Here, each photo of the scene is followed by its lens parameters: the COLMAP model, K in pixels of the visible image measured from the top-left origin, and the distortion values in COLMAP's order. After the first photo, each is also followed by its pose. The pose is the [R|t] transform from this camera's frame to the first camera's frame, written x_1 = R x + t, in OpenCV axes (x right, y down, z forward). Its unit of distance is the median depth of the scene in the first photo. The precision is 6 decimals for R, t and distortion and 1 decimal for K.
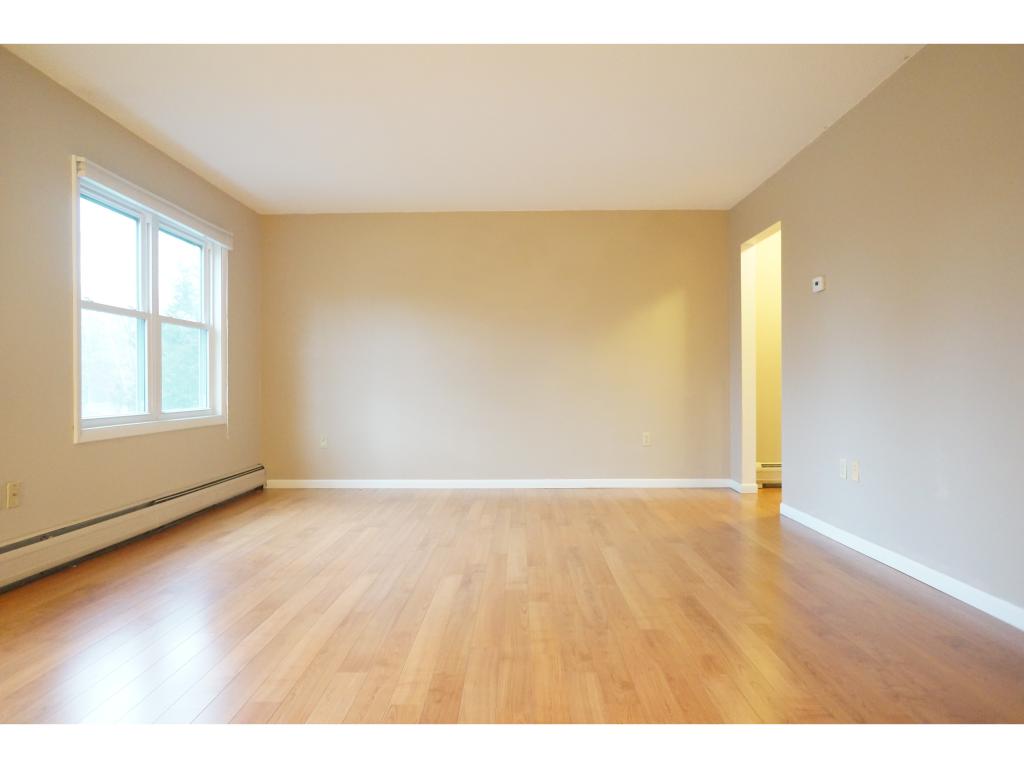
lens RADIAL K [[698.8, 0, 512.0], [0, 698.8, 384.0], [0, 0, 1]] dist [-0.074131, 0.107002]
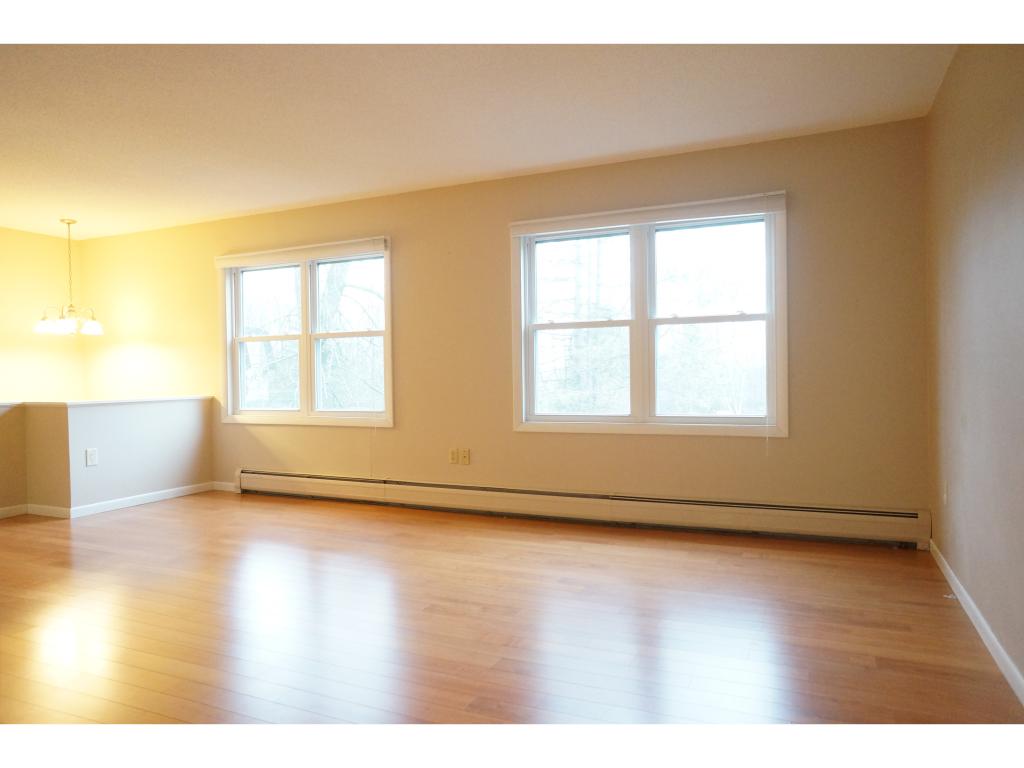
lens RADIAL K [[698.8, 0, 512.0], [0, 698.8, 384.0], [0, 0, 1]] dist [-0.074131, 0.107002]
pose [[-0.407183, 0.039168, -0.912506, 0.559191], [0.026406, 0.999167, 0.031105, -0.045625], [0.912965, -0.011430, -0.407879, 1.356596]]
